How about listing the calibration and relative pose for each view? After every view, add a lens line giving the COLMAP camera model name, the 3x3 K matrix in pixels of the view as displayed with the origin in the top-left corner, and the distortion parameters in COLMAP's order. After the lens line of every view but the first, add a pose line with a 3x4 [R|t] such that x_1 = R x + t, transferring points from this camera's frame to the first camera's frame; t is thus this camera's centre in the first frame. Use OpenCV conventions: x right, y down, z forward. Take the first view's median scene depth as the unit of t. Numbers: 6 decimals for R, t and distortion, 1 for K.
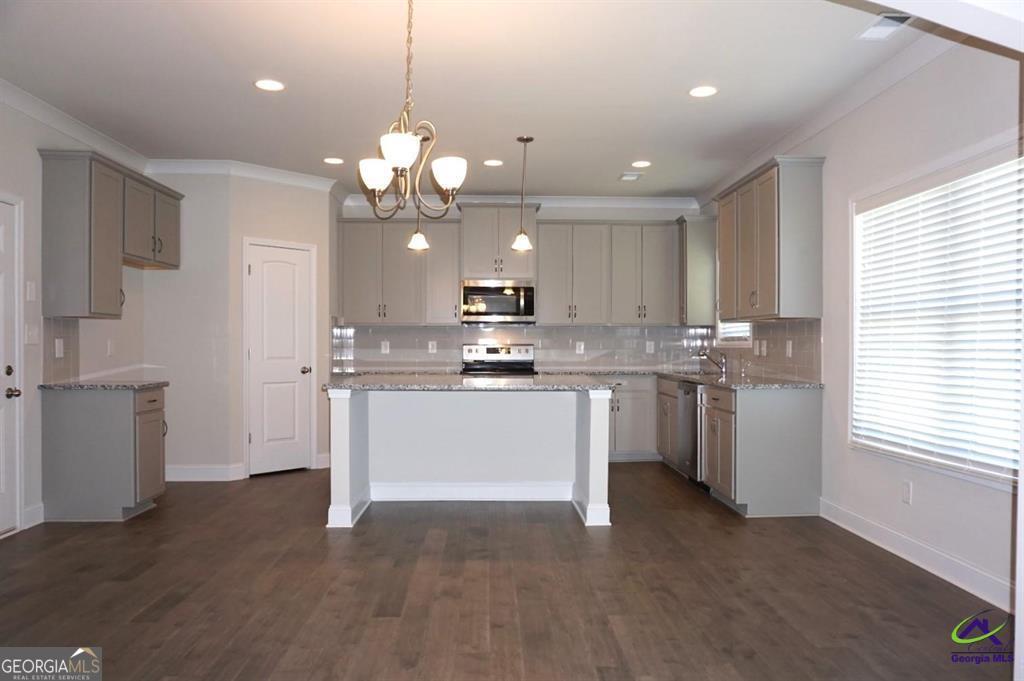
lens RADIAL K [[755.4, 0, 512.8], [0, 755.4, 345.9], [0, 0, 1]] dist [-0.013967, -0.004971]
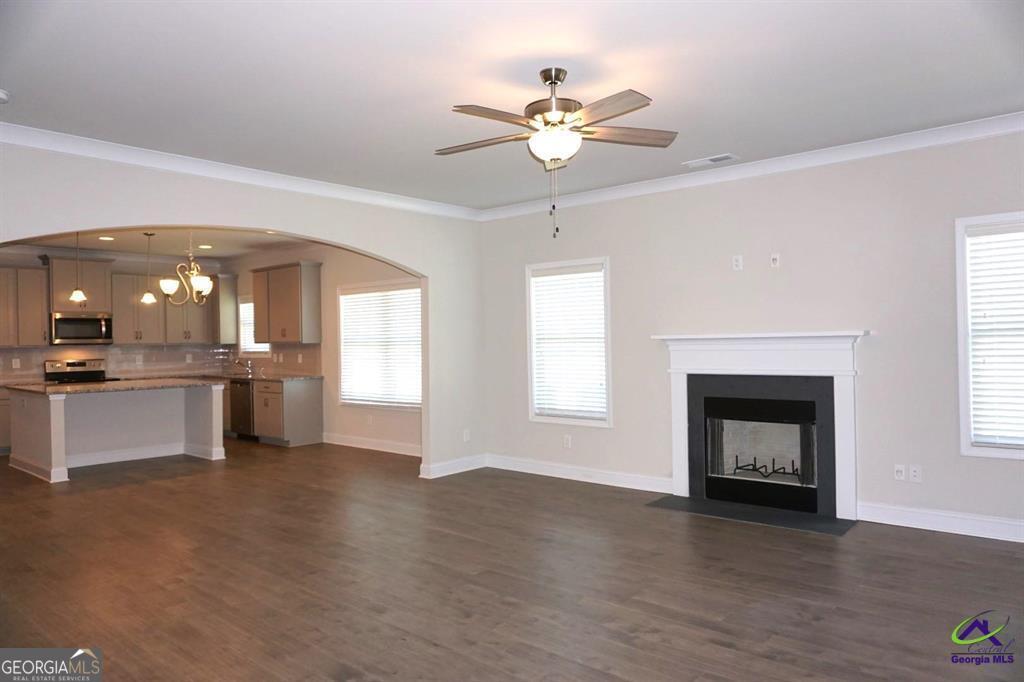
lens RADIAL K [[678.5, 0, 512.4], [0, 678.5, 345.1], [0, 0, 1]] dist [-0.051020, 0.019102]
pose [[0.698562, -0.017034, 0.715346, -0.447965], [0.018720, 0.999809, 0.005527, -0.028132], [-0.715304, 0.009530, 0.698748, -0.529888]]
